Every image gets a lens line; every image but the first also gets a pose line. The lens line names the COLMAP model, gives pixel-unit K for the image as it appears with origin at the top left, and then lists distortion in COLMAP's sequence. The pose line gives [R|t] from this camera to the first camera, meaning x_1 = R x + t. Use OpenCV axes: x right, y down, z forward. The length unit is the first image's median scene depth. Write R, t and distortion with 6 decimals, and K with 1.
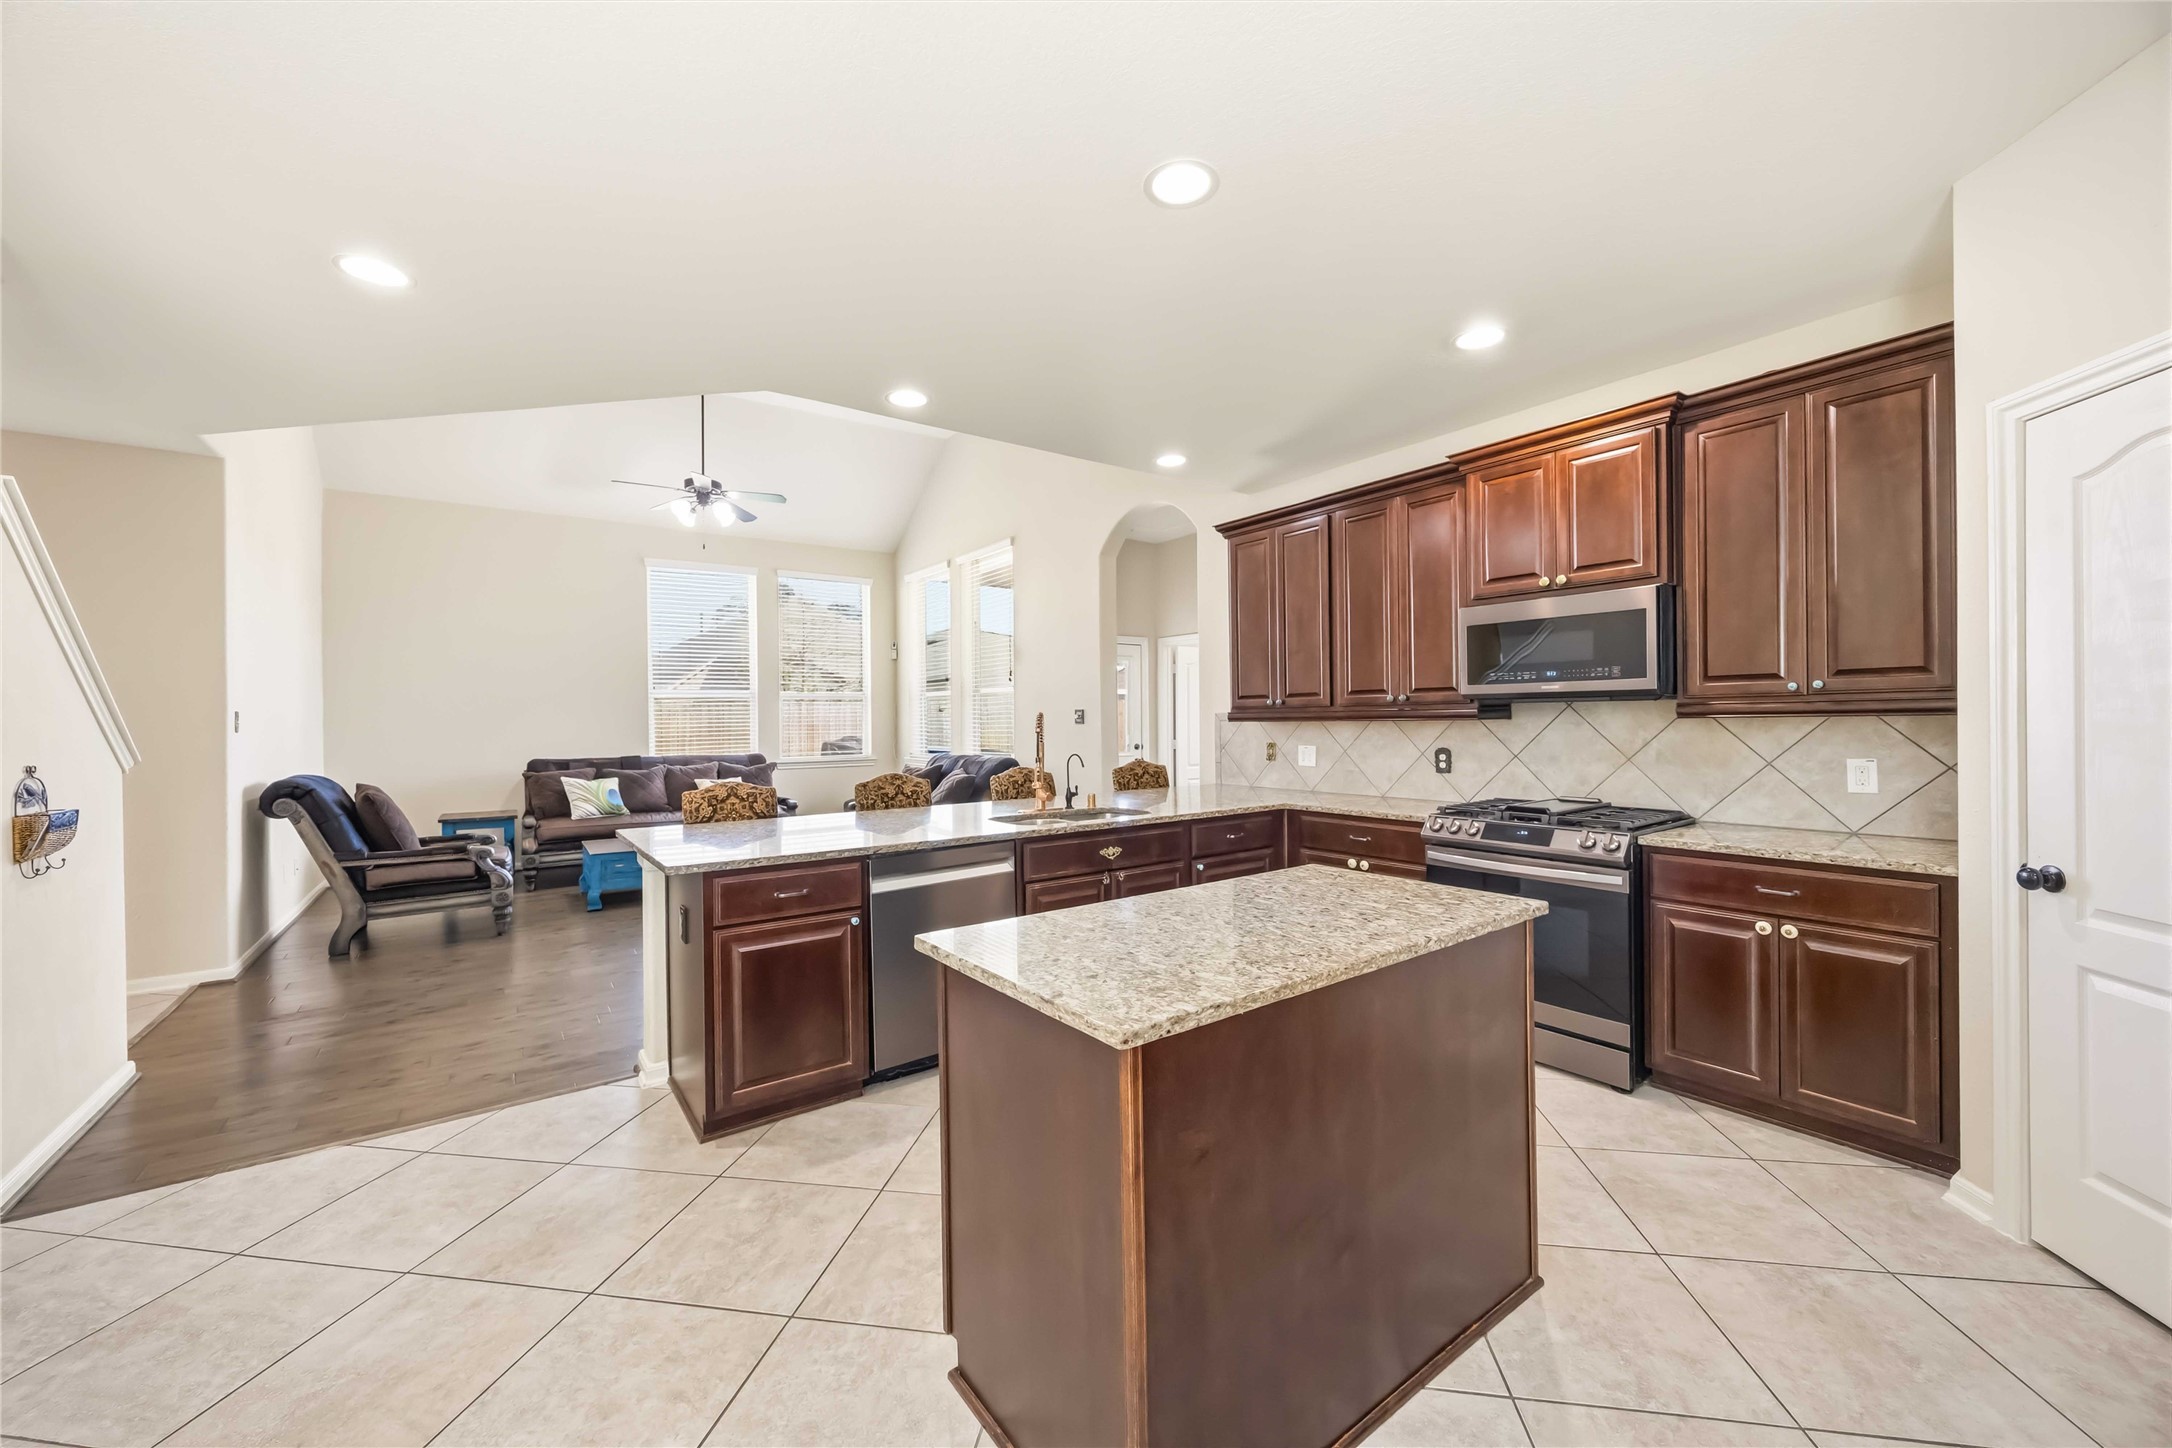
lens RADIAL K [[823.2, 0, 1089.5], [0, 823.2, 723.9], [0, 0, 1]] dist [-0.002563, 0.000588]
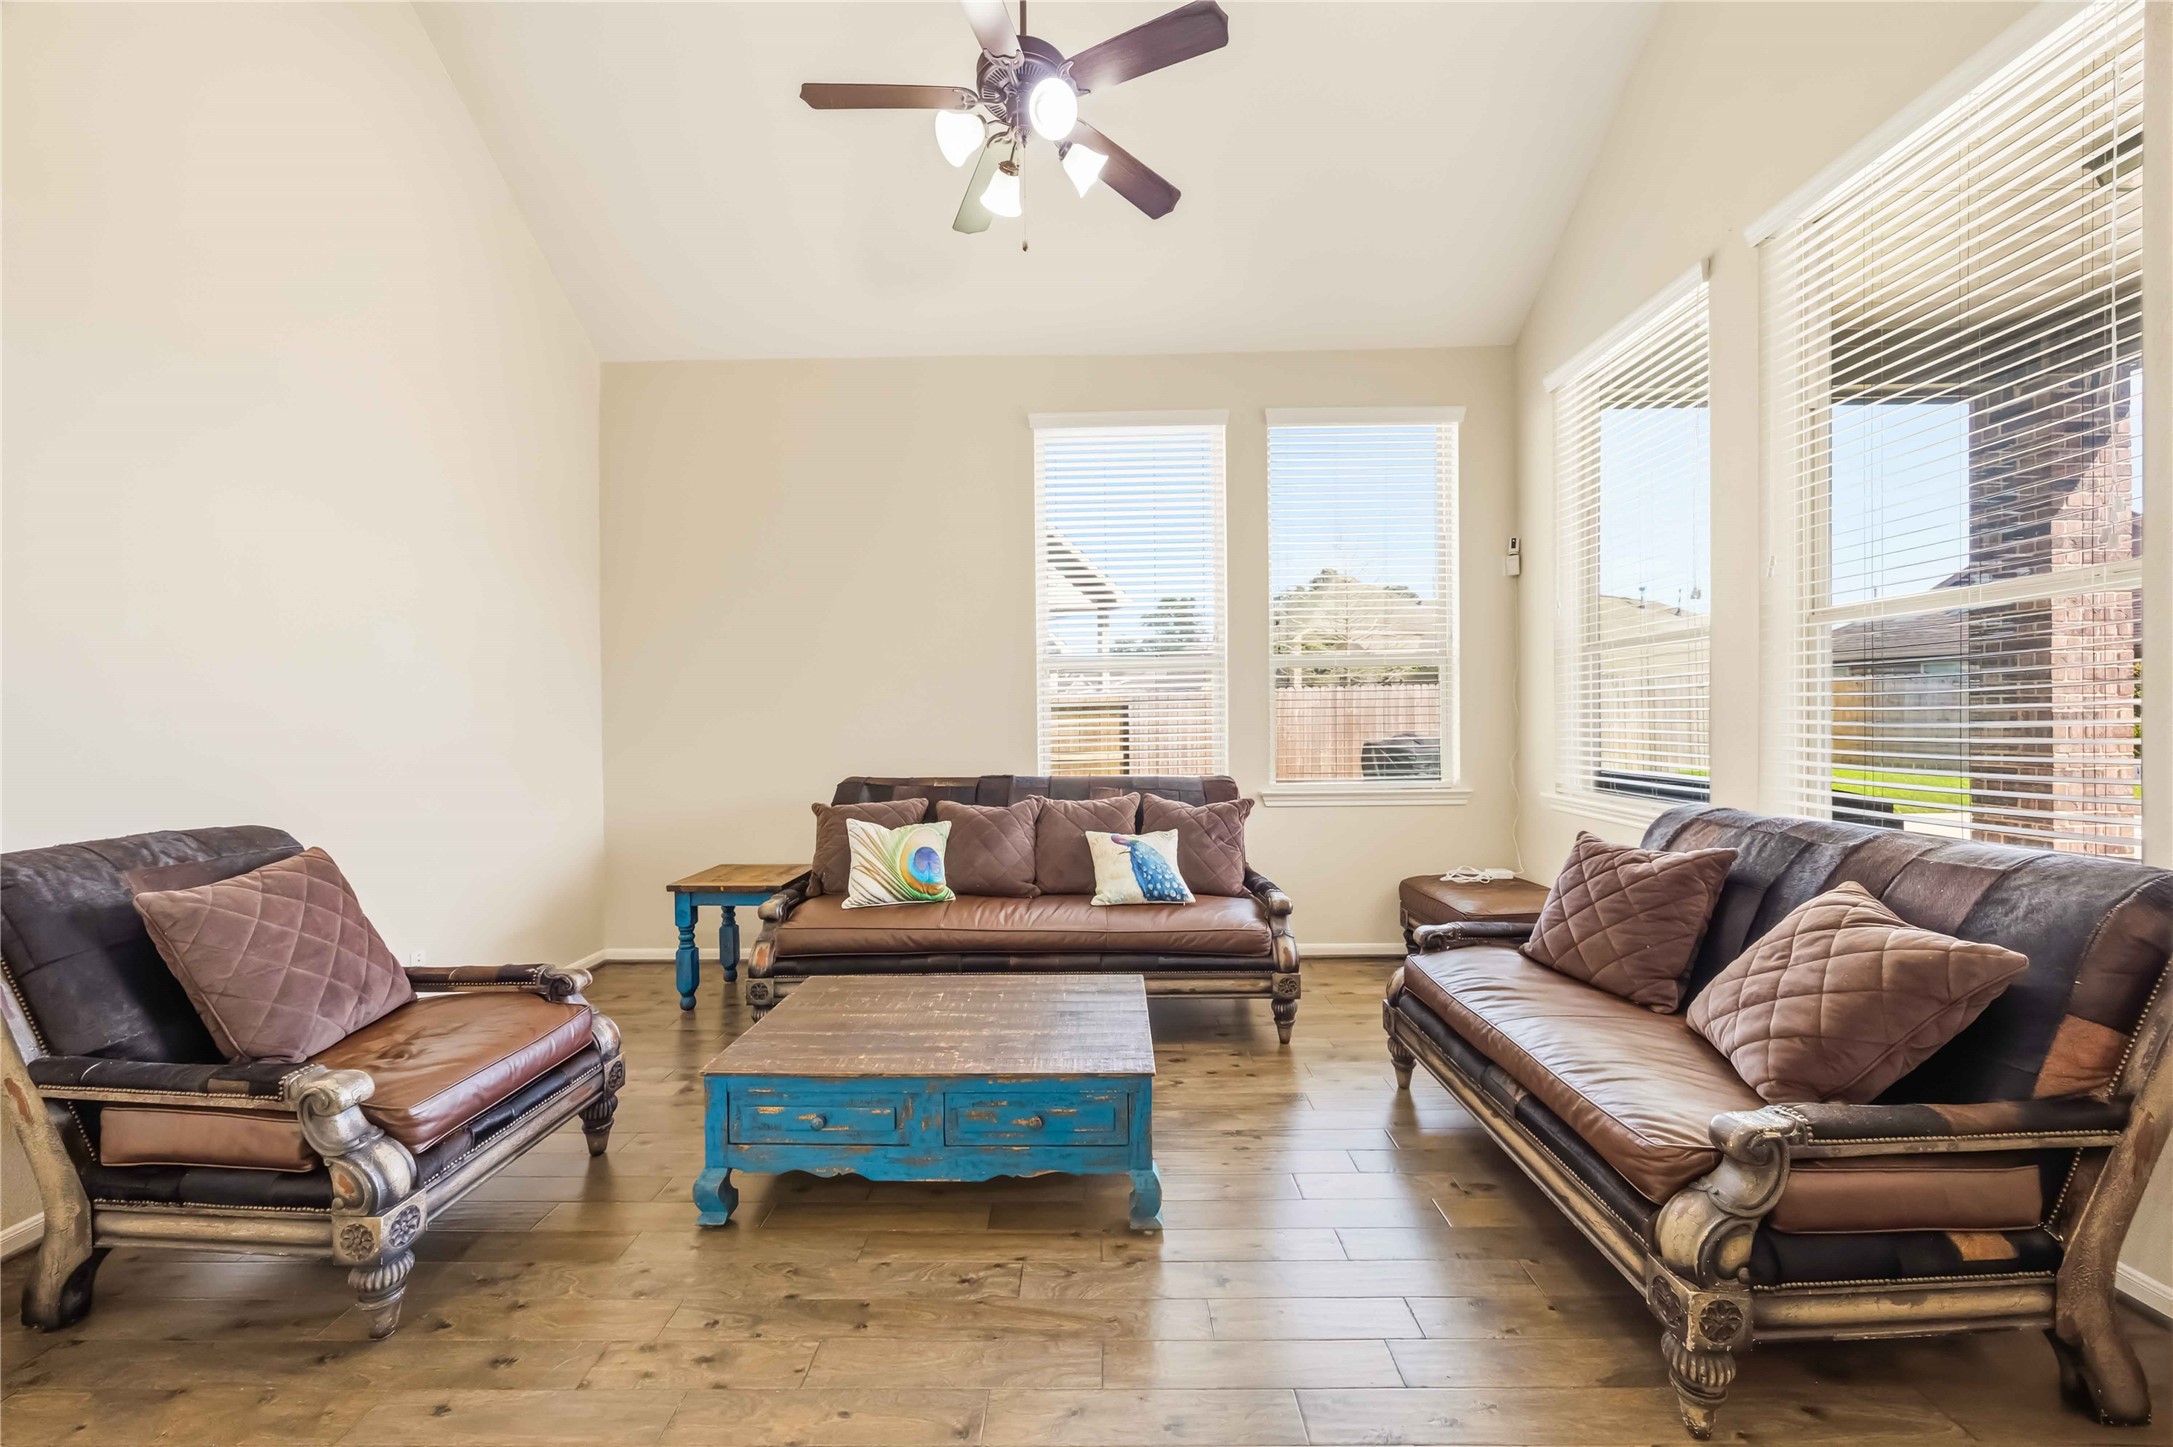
lens RADIAL K [[823.6, 0, 1090.0], [0, 823.6, 723.4], [0, 0, 1]] dist [-0.002563, 0.000588]
pose [[0.801543, 0.006621, -0.597901, -0.297828], [-0.001662, 0.999959, 0.008845, -0.000842], [0.597935, -0.006096, 0.801521, 0.967168]]
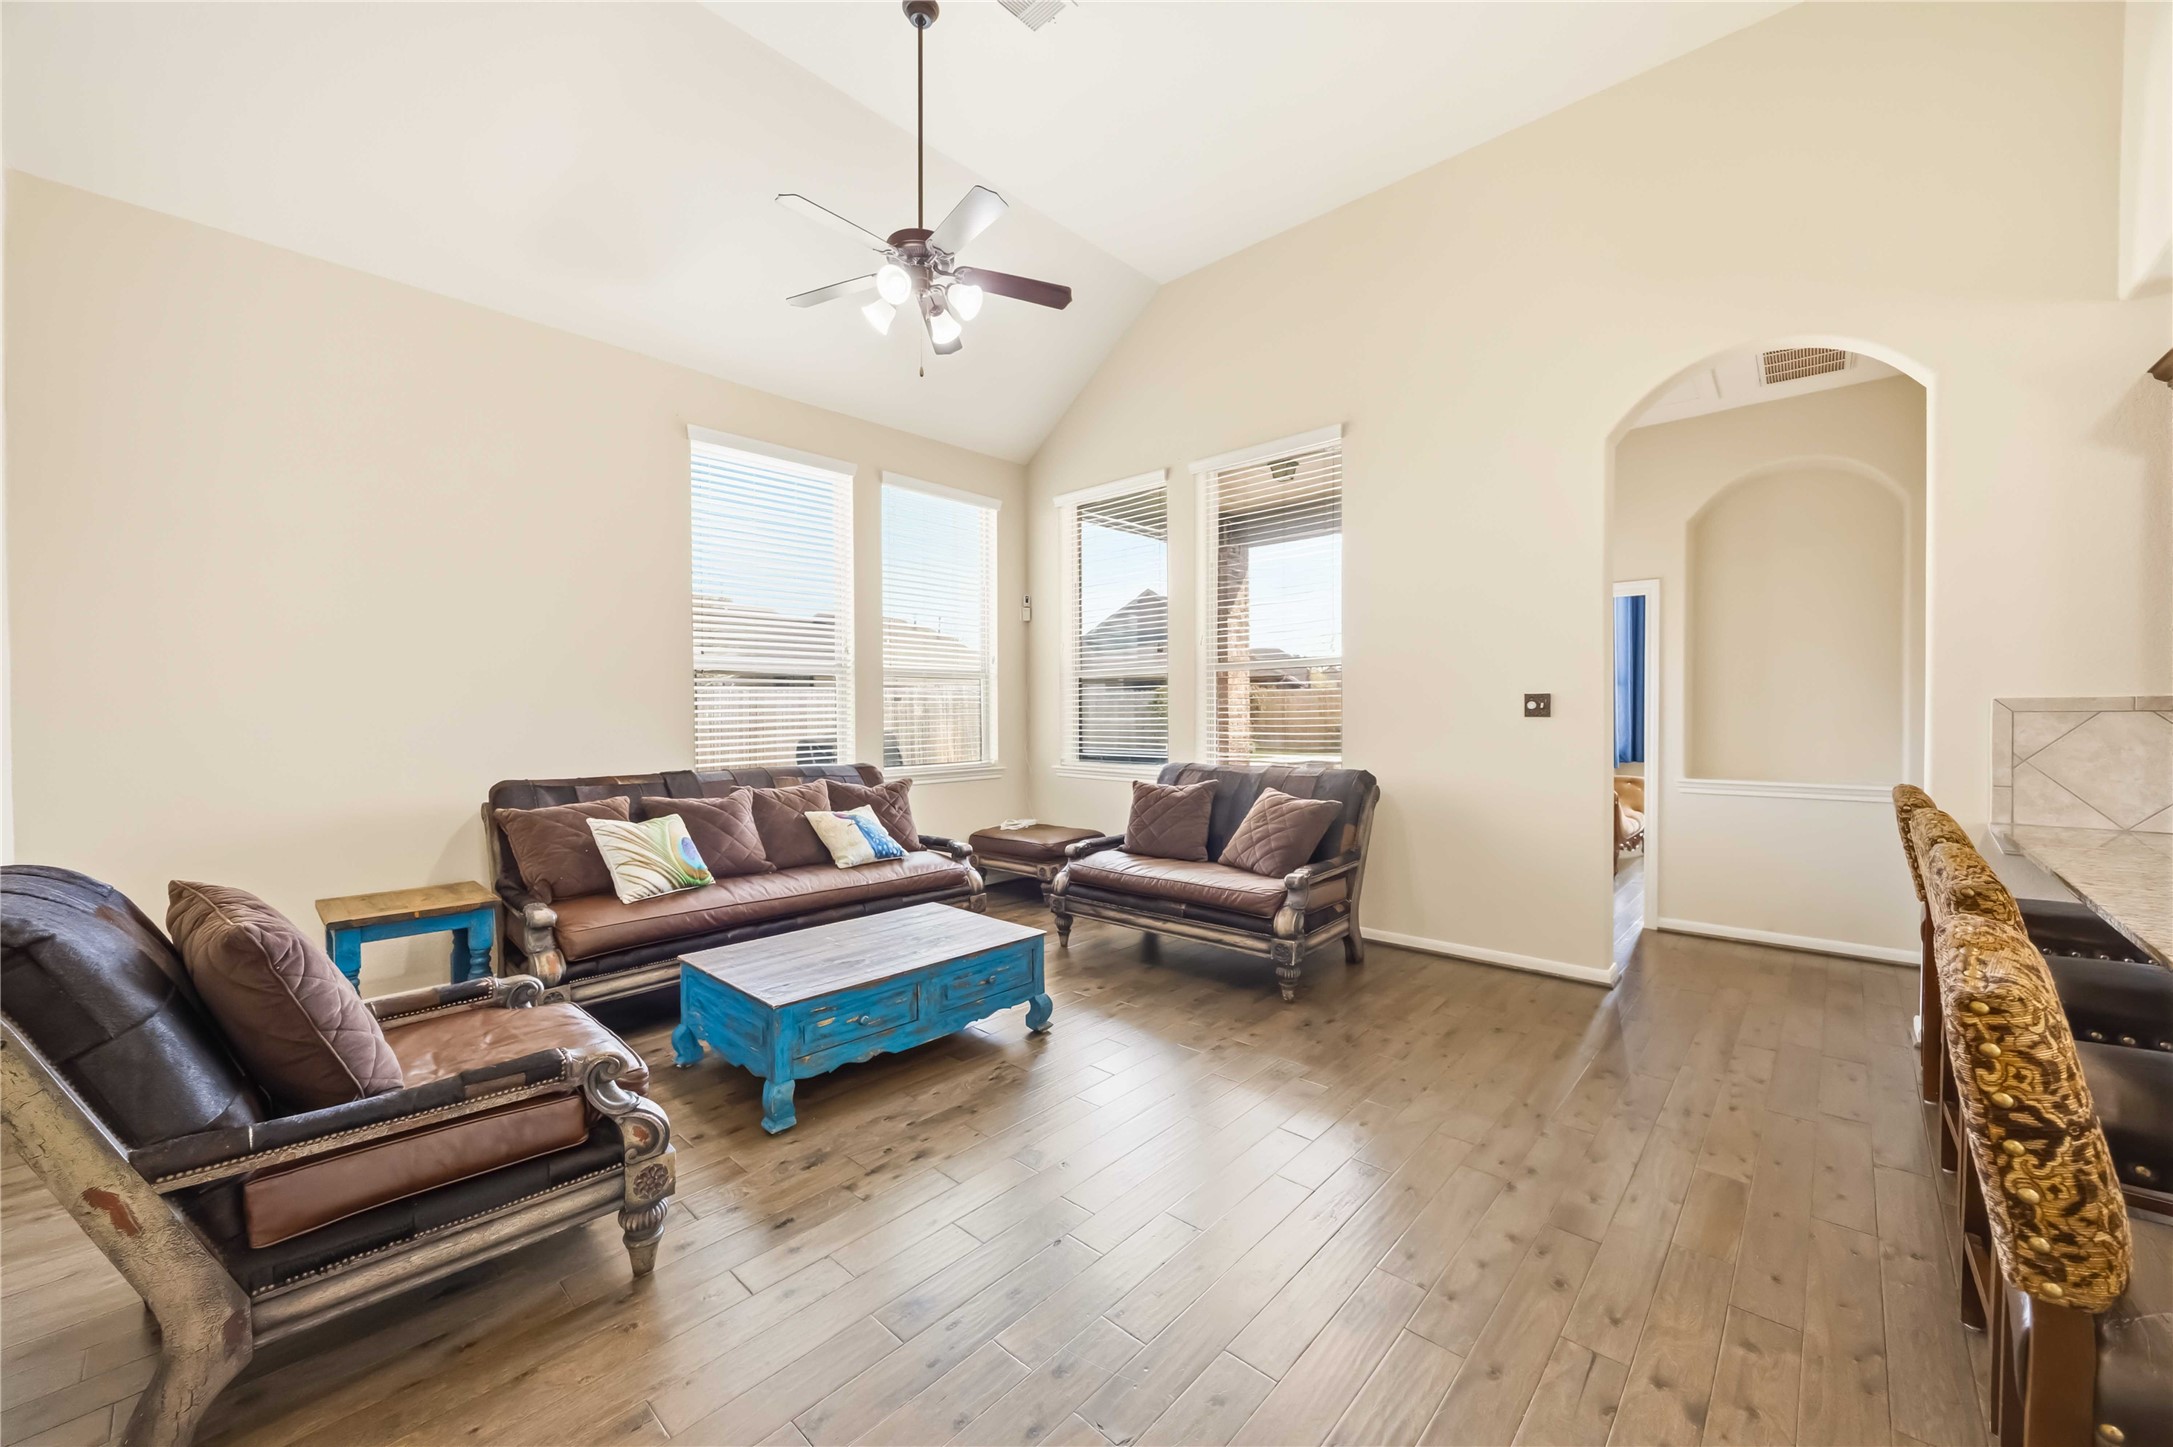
lens RADIAL K [[823.6, 0, 1090.0], [0, 823.6, 723.4], [0, 0, 1]] dist [-0.002563, 0.000588]
pose [[0.979731, 0.002763, 0.200301, -0.632456], [-0.003888, 0.999979, 0.005226, 0.003753], [-0.200282, -0.005899, 0.979721, 0.636042]]
